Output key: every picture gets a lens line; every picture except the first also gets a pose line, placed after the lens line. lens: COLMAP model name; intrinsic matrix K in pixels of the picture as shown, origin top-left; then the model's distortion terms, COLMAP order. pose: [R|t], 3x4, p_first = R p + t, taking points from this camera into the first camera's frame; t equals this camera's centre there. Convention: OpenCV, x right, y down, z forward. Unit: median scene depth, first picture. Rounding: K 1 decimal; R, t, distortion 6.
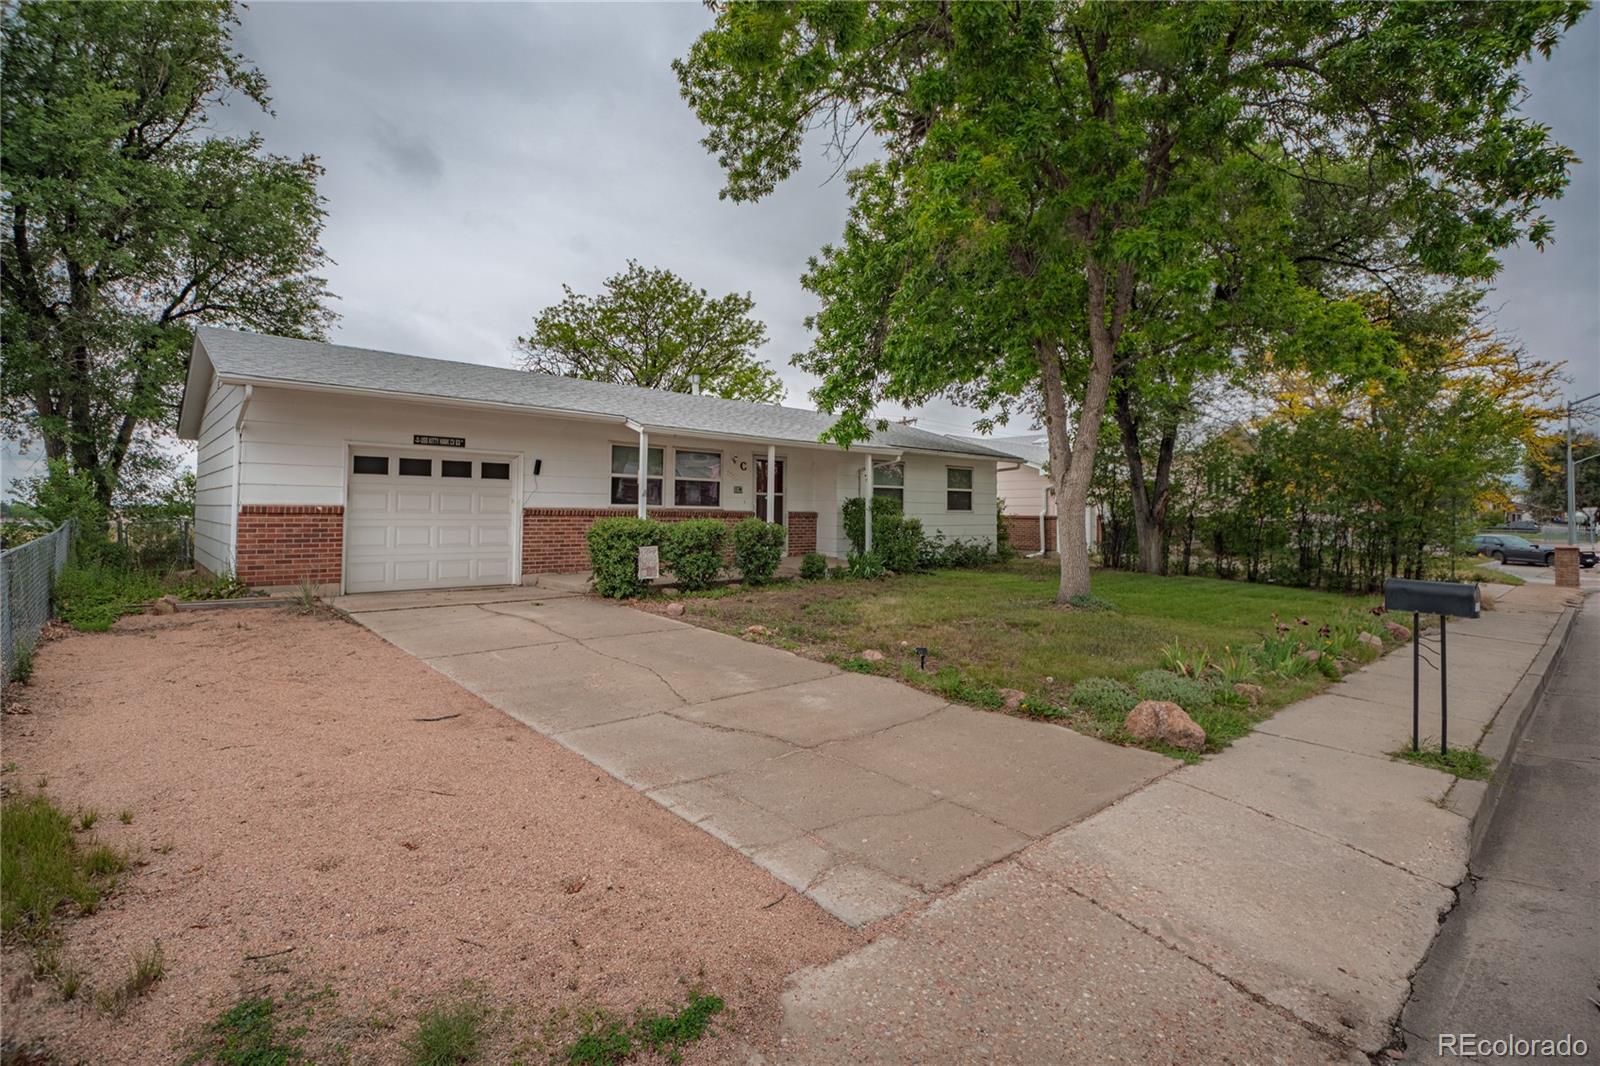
lens RADIAL K [[748.4, 0, 812.6], [0, 748.4, 505.2], [0, 0, 1]] dist [0.002783, -0.020632]
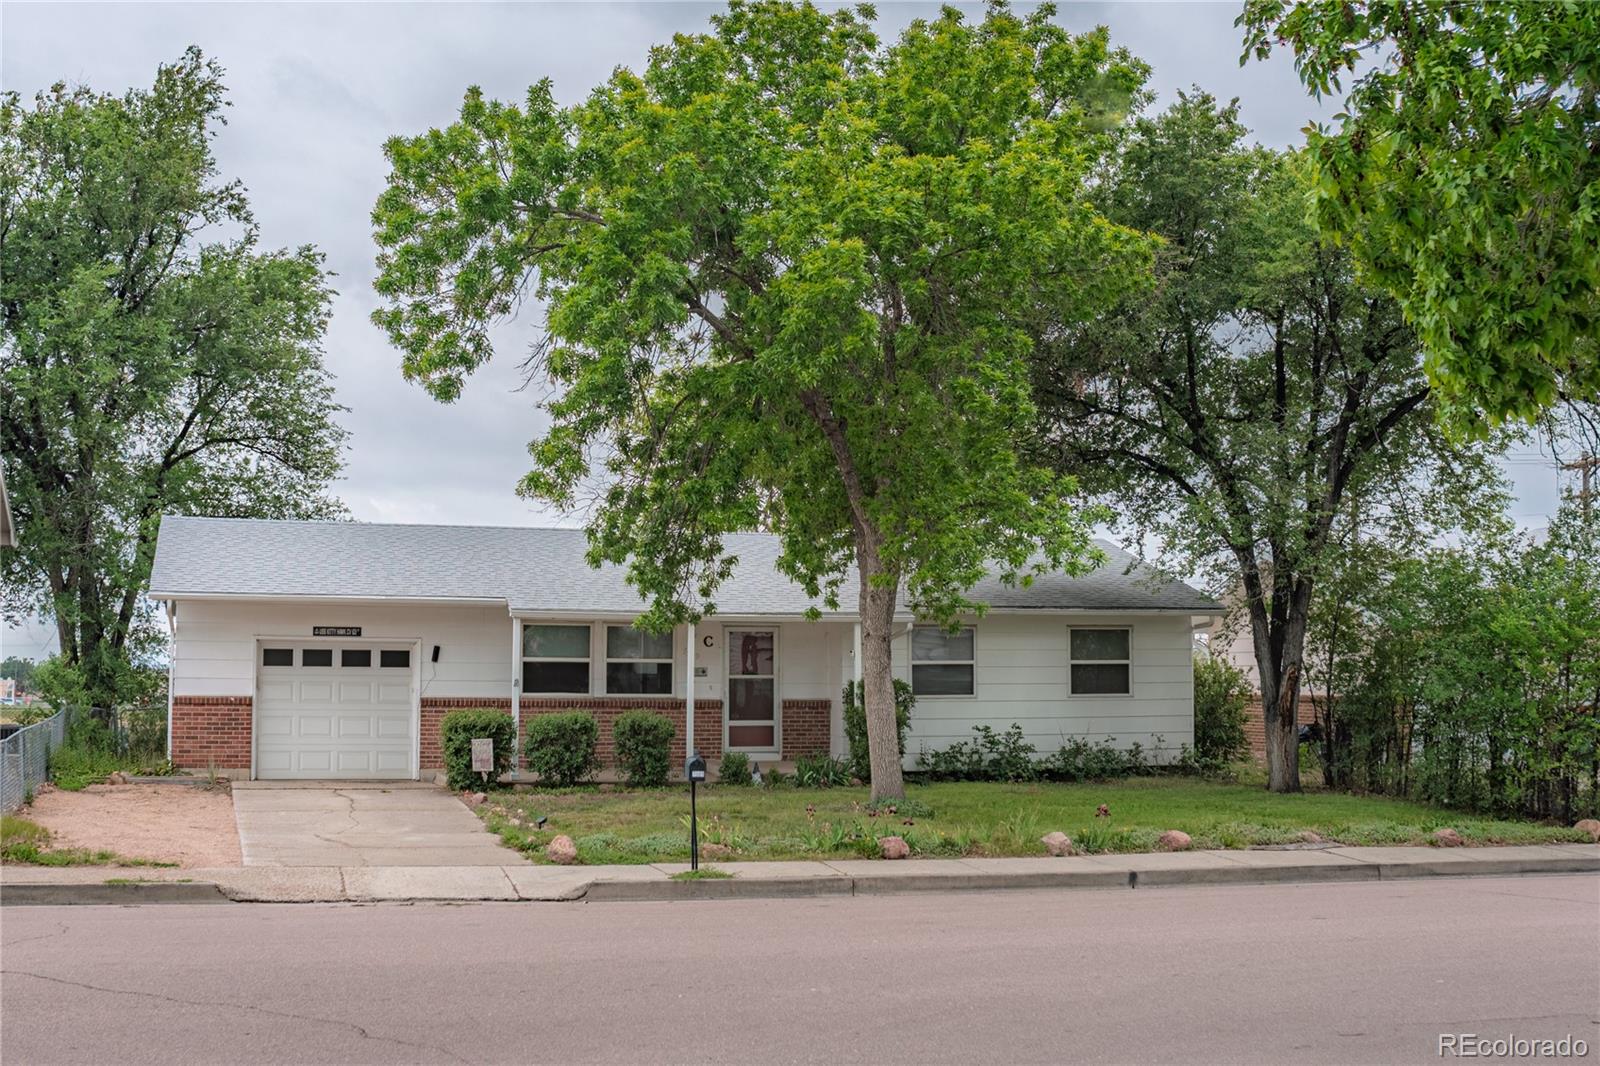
lens RADIAL K [[2031.7, 0, 800.0], [0, 2031.7, 533.0], [0, 0, 1]] dist [-0.193166, 0.068686]
pose [[0.894245, -0.037643, -0.445991, 1.233353], [0.010044, 0.997894, -0.064086, -0.037689], [0.447464, 0.052830, 0.892740, -1.106602]]
